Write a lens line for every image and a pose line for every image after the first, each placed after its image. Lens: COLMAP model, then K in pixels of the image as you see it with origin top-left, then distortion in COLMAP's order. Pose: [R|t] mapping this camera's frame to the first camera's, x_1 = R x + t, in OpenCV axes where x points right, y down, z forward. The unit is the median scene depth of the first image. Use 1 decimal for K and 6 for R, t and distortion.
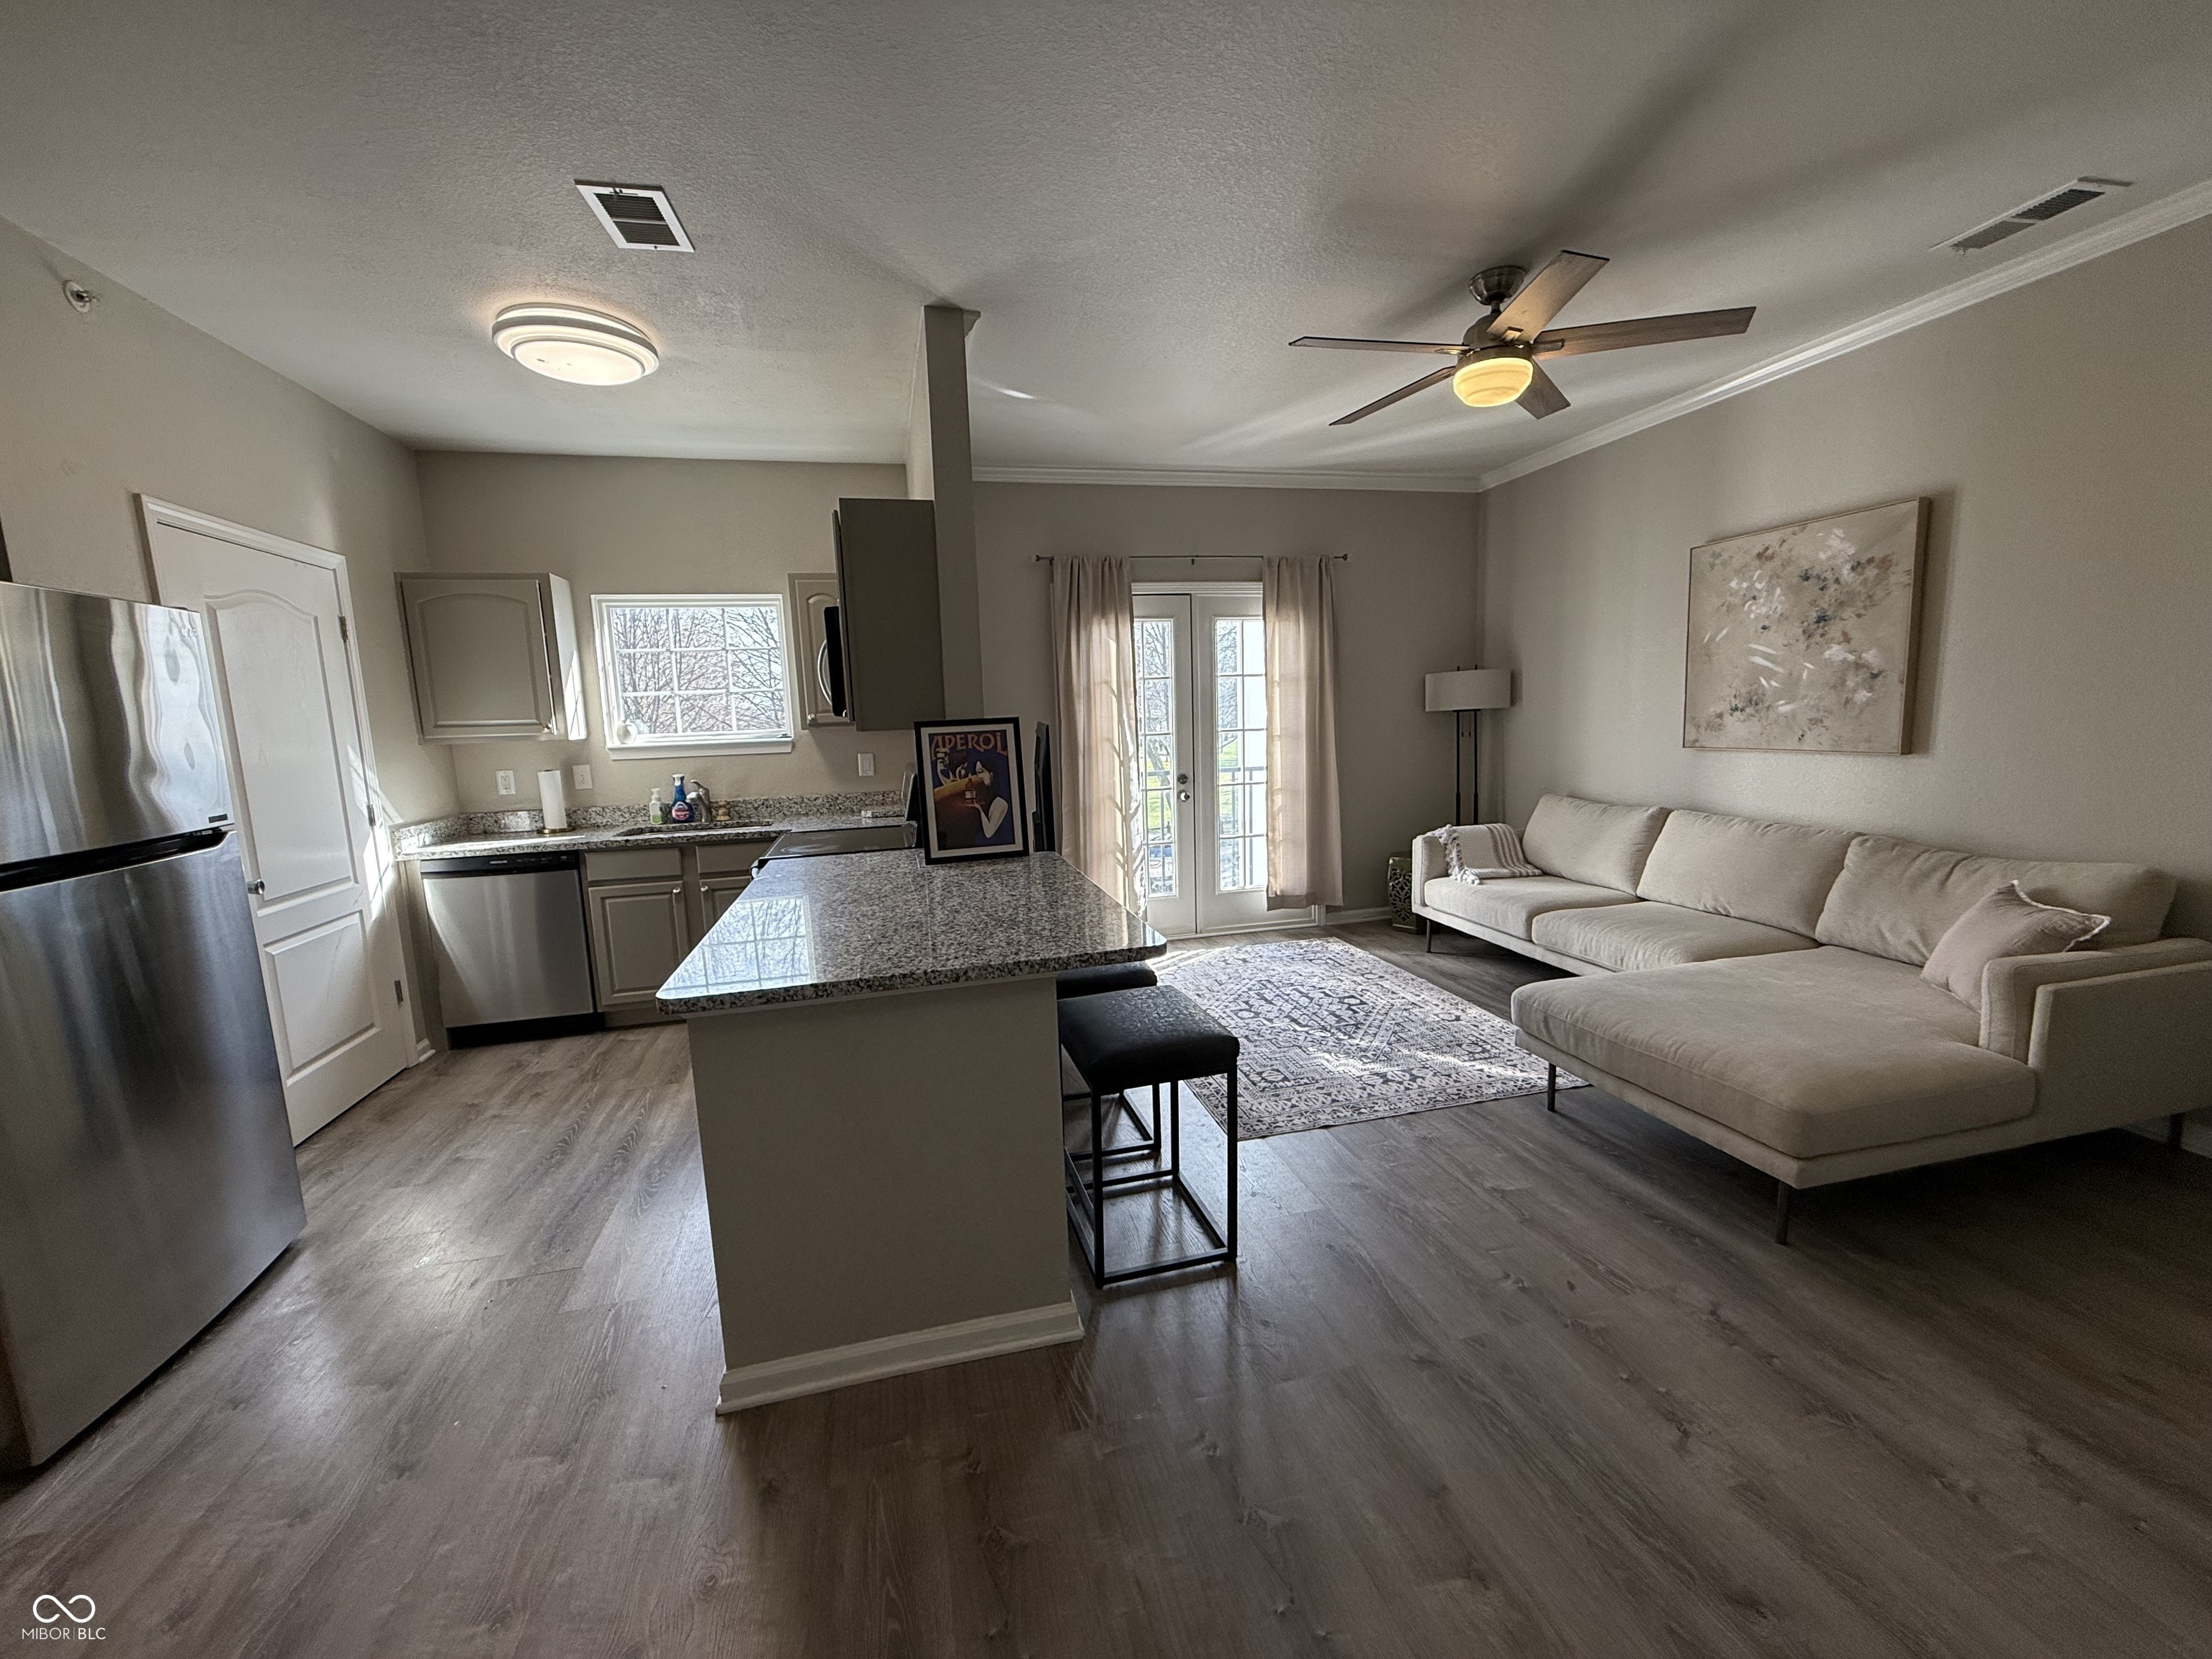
lens RADIAL K [[873.8, 0, 1096.1], [0, 873.8, 833.0], [0, 0, 1]] dist [-0.001805, 0.000240]
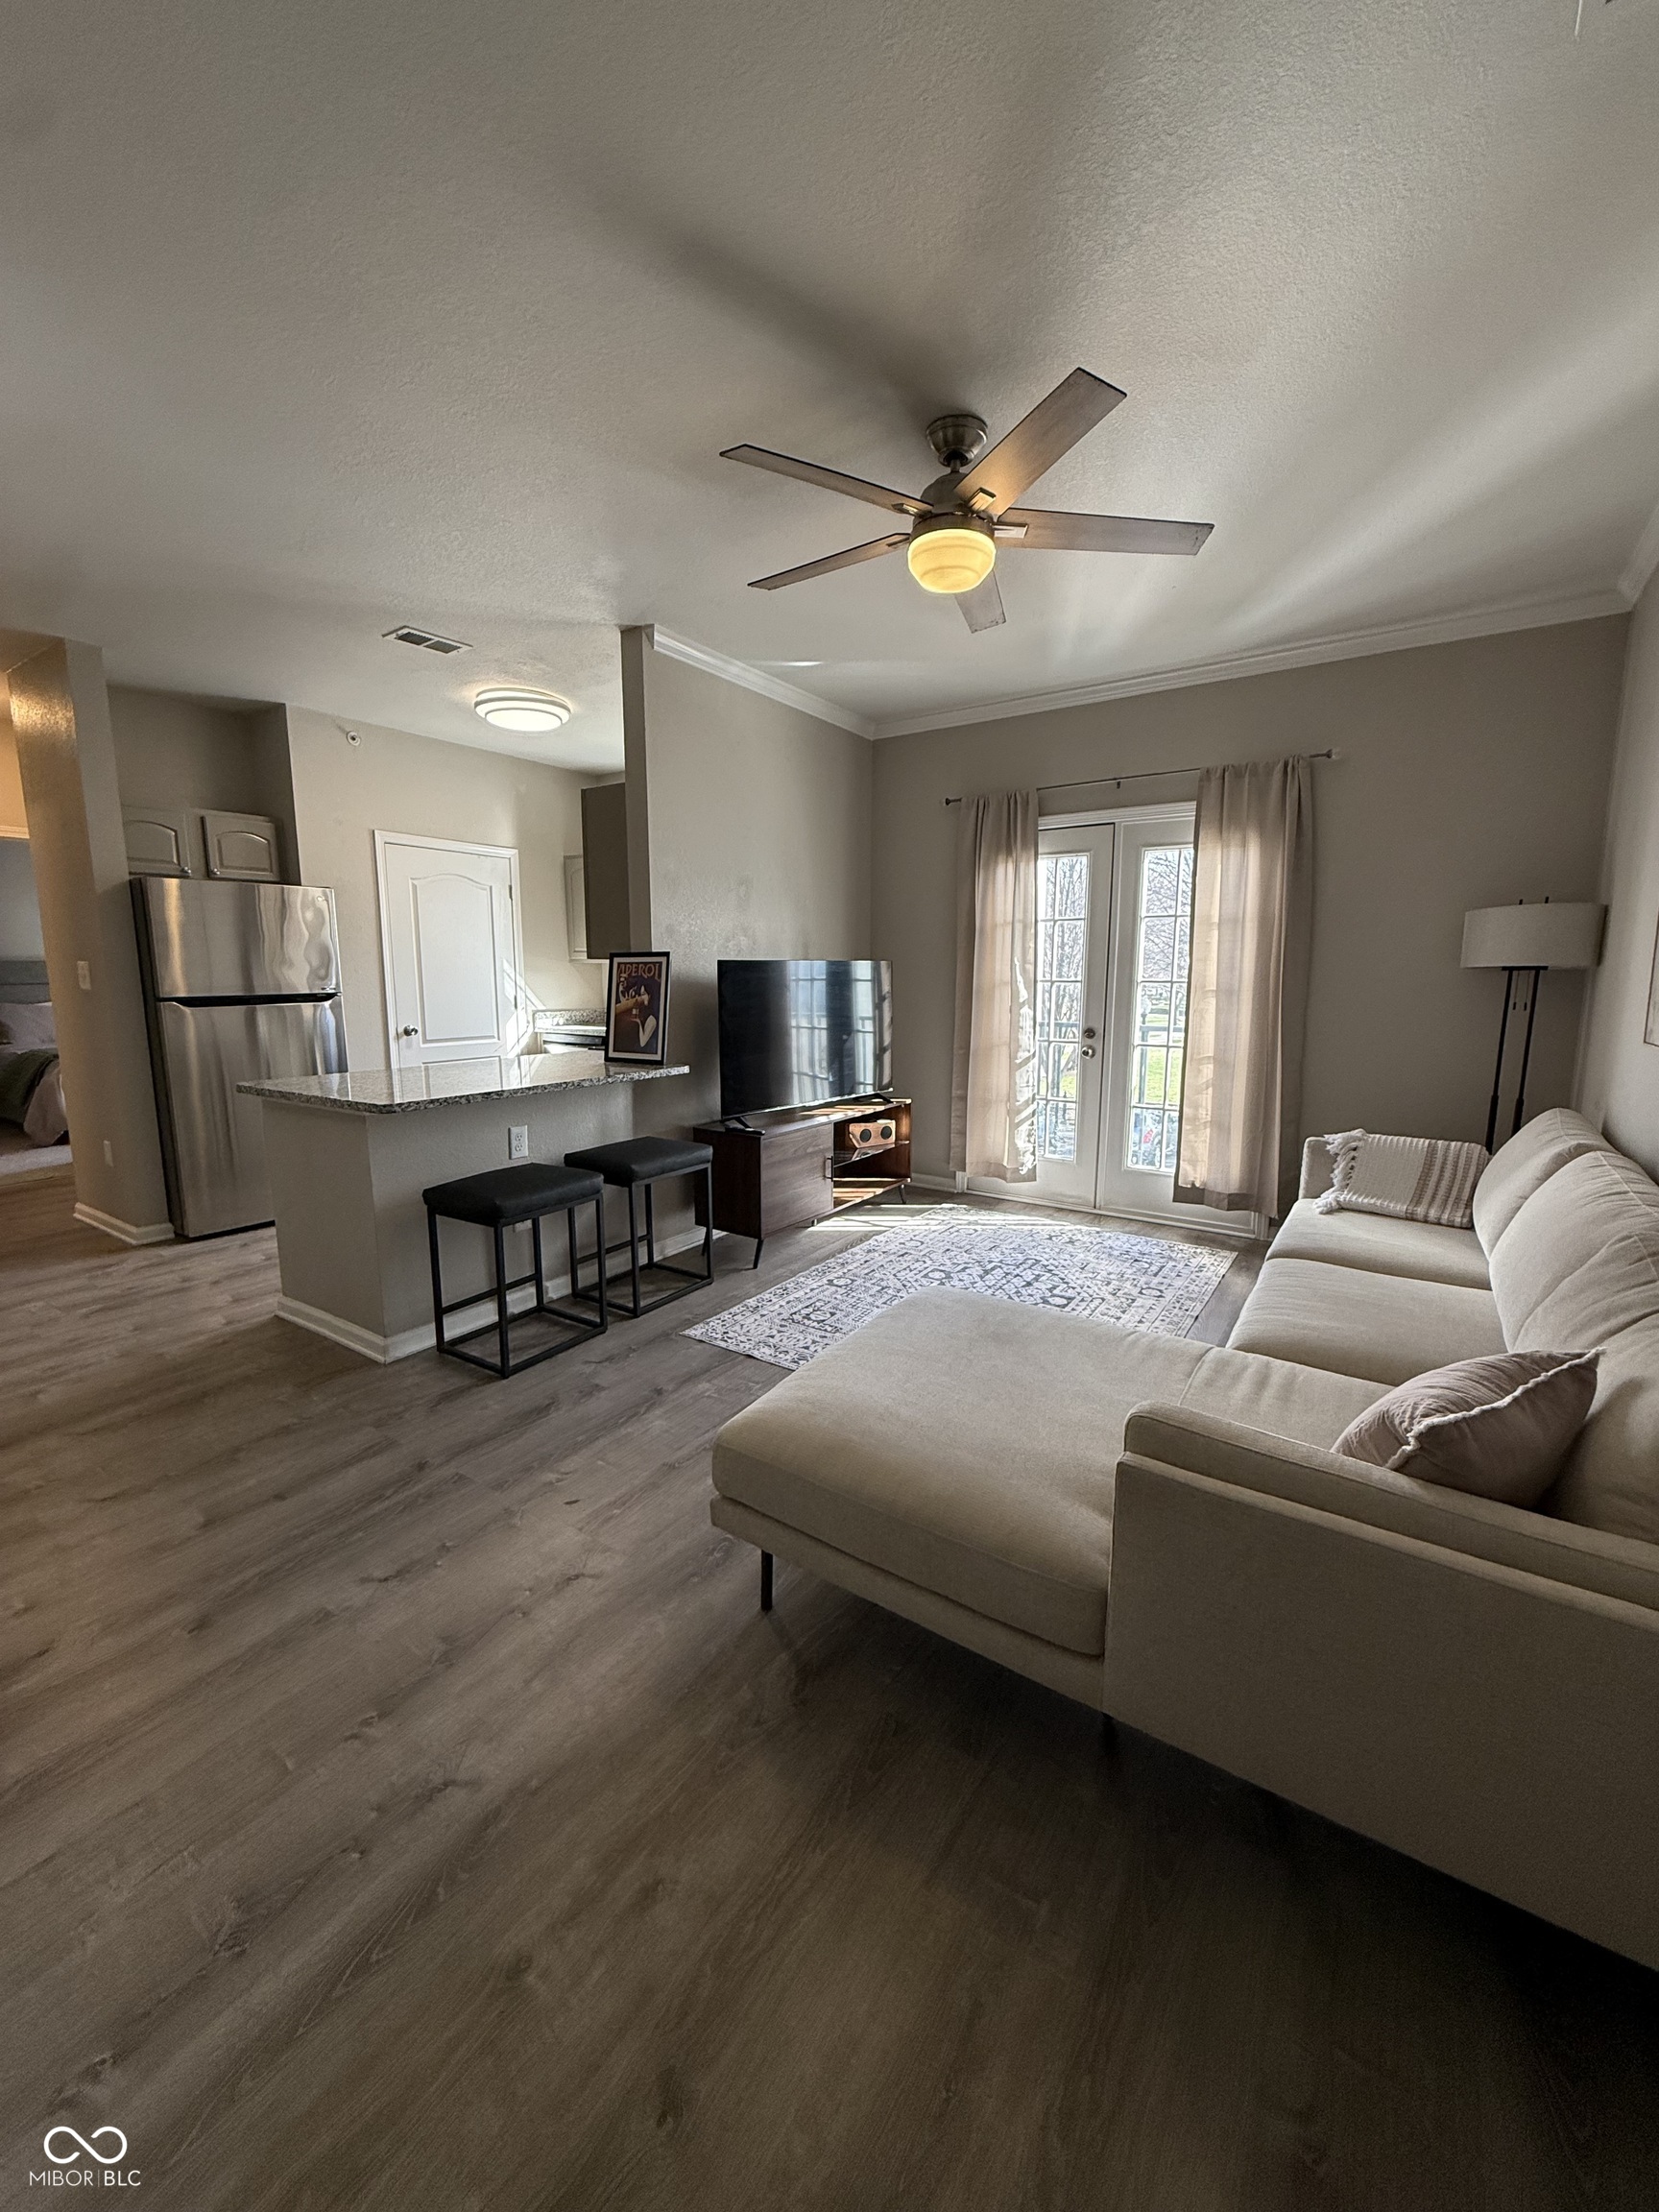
lens RADIAL K [[873.8, 0, 828.0], [0, 873.8, 1100.8], [0, 0, 1]] dist [-0.001805, 0.000240]
pose [[0.671873, 0.146720, -0.725989, 0.847272], [-0.127703, 0.988452, 0.081580, -0.047139], [0.729574, 0.037900, 0.682851, 0.290858]]
